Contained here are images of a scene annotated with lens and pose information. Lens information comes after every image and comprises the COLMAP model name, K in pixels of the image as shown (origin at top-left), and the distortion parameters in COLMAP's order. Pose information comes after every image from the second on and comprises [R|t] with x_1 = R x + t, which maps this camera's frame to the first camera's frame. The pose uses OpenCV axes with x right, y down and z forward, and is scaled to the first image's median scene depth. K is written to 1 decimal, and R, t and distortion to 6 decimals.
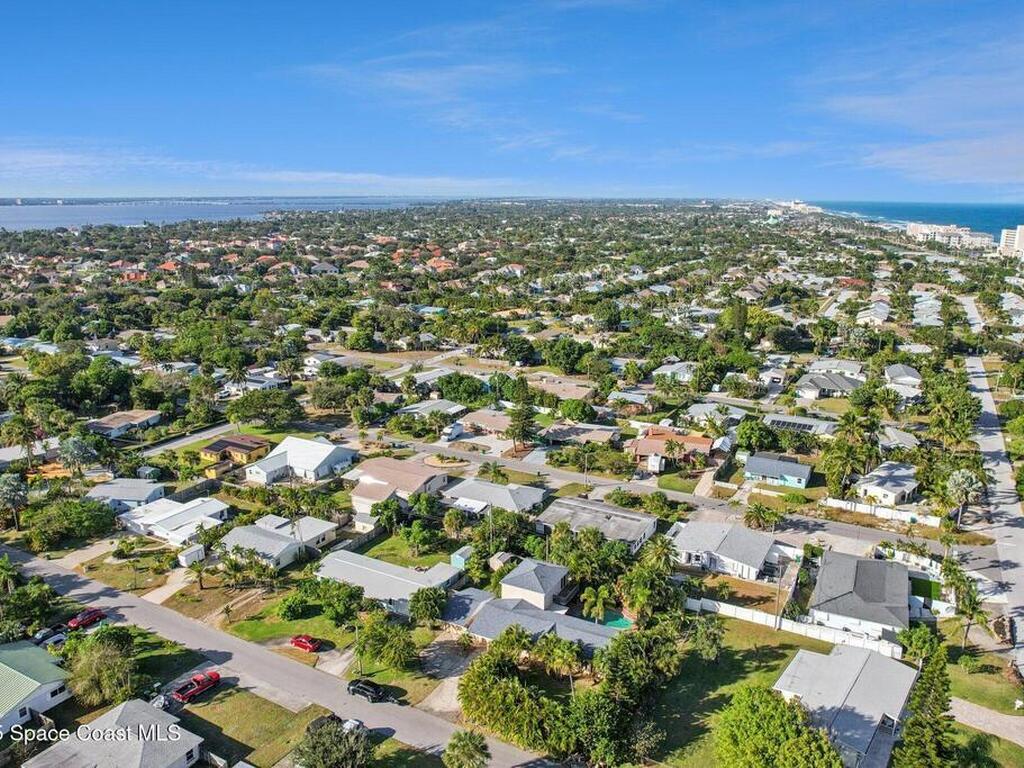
lens RADIAL K [[759.2, 0, 512.0], [0, 759.2, 384.0], [0, 0, 1]] dist [-0.046659, 0.003982]
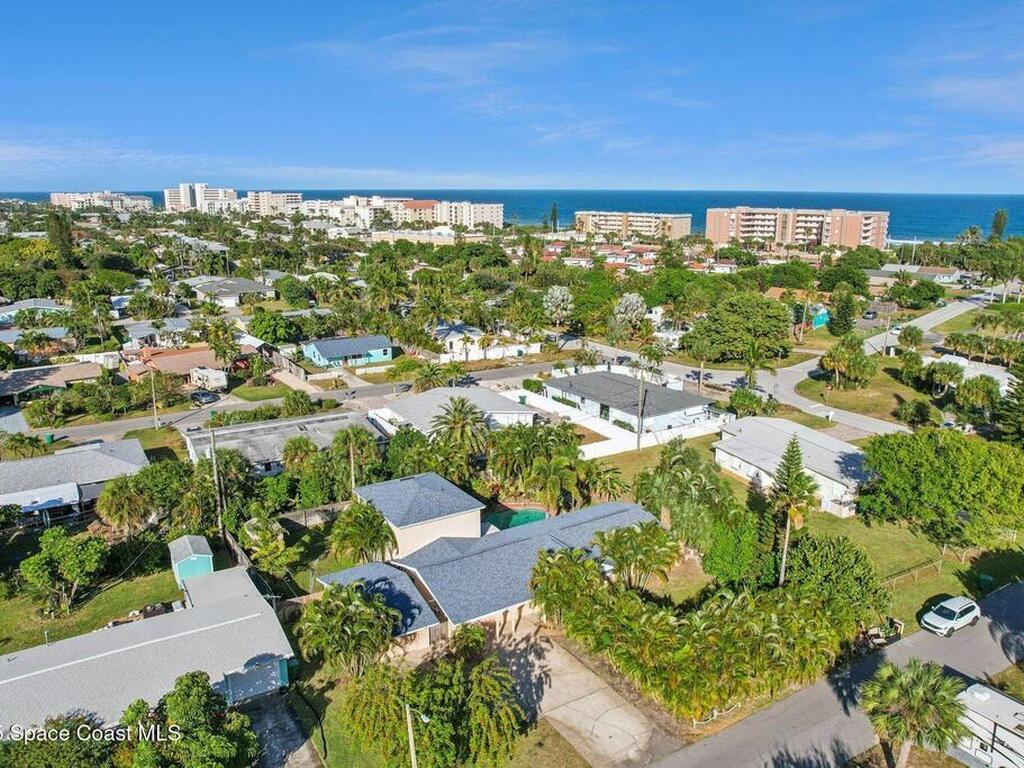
lens RADIAL K [[759.2, 0, 512.0], [0, 759.2, 384.0], [0, 0, 1]] dist [-0.046659, 0.003982]
pose [[0.498216, -0.221090, 0.838391, -0.244172], [0.200763, 0.970082, 0.136513, 0.071650], [-0.843490, 0.100305, 0.527697, 0.415255]]
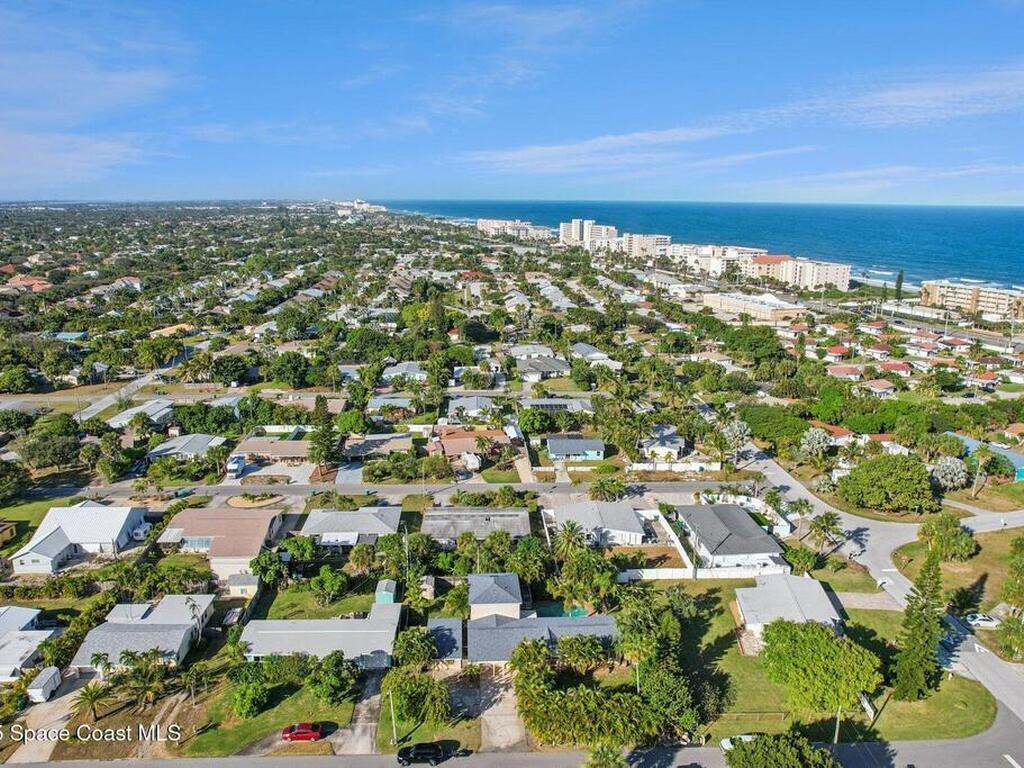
lens RADIAL K [[751.5, 0, 506.1], [0, 751.5, 383.2], [0, 0, 1]] dist [-0.031411, 0.010065]
pose [[0.859631, -0.124285, 0.495568, -0.264419], [0.124355, 0.991689, 0.032998, -0.028404], [-0.495551, 0.033261, 0.867942, 0.083655]]
